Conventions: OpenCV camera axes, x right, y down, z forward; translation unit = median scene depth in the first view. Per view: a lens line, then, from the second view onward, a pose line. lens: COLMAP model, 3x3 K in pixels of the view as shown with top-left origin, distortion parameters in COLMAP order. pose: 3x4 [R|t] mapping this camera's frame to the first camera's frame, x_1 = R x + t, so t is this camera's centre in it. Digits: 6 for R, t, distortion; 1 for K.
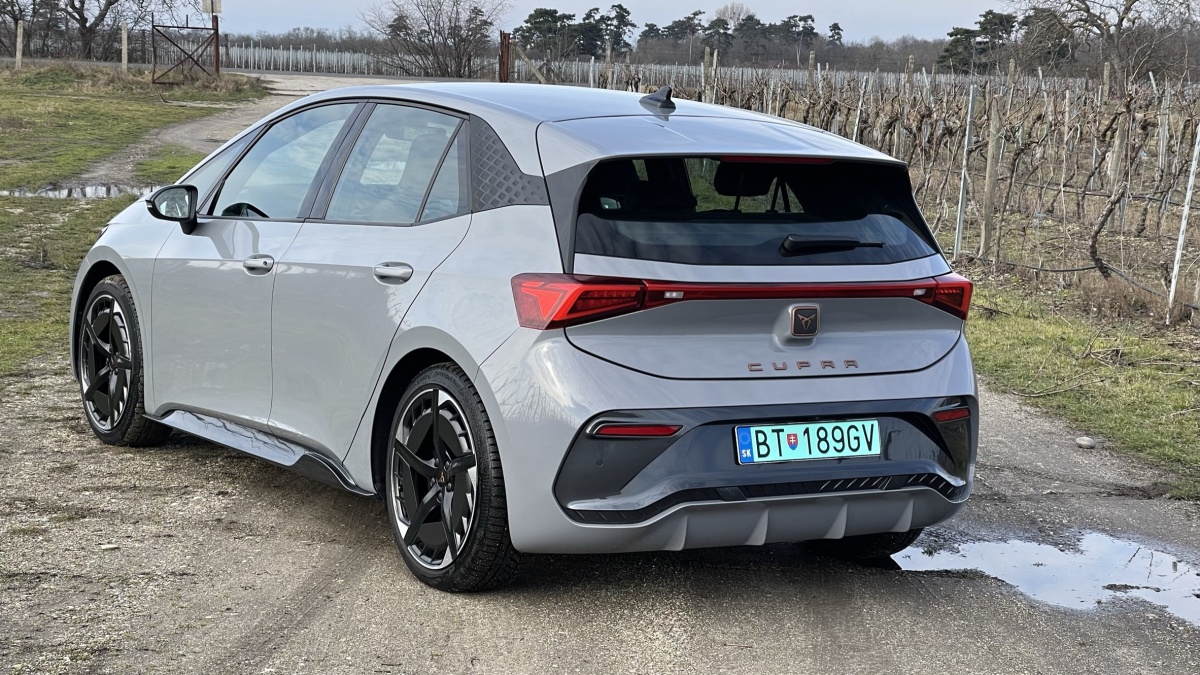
lens RADIAL K [[2173.7, 0, 600.5], [0, 2173.7, 339.8], [0, 0, 1]] dist [0.203825, 0.000000]
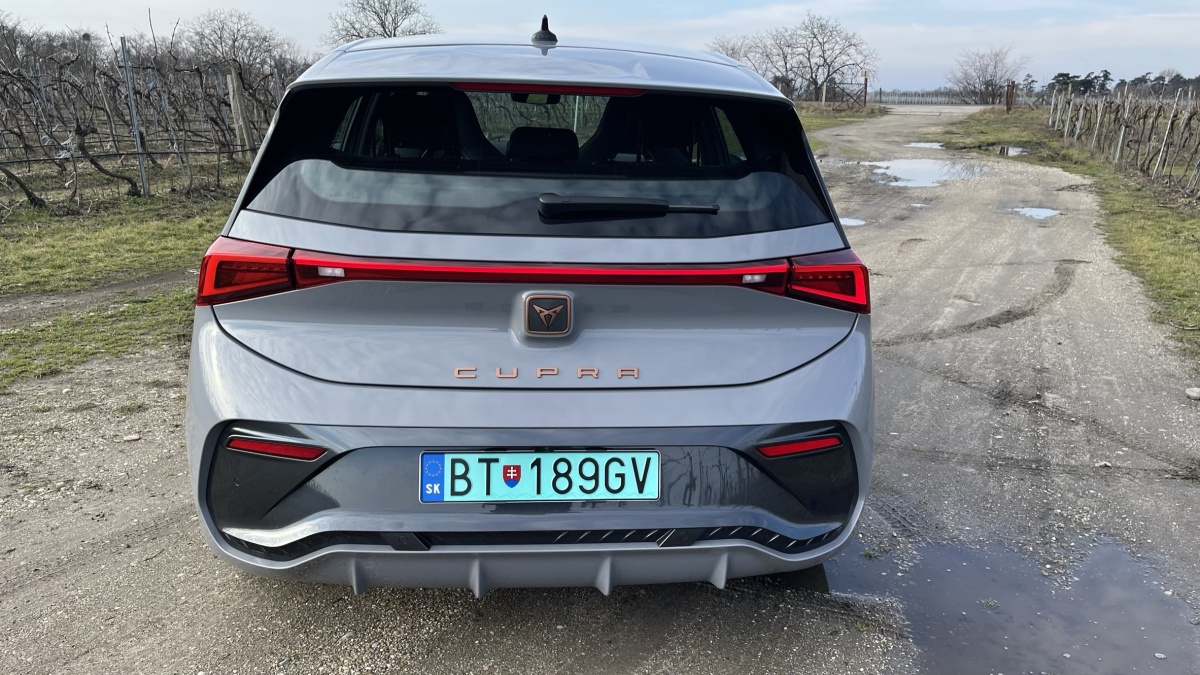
lens RADIAL K [[928.1, 0, 599.5], [0, 928.1, 335.7], [0, 0, 1]] dist [0.045349, -0.048059]
pose [[0.894101, 0.093980, -0.437894, 0.247593], [-0.041740, 0.990966, 0.127454, -0.042007], [0.445916, -0.095679, 0.889946, 0.731715]]
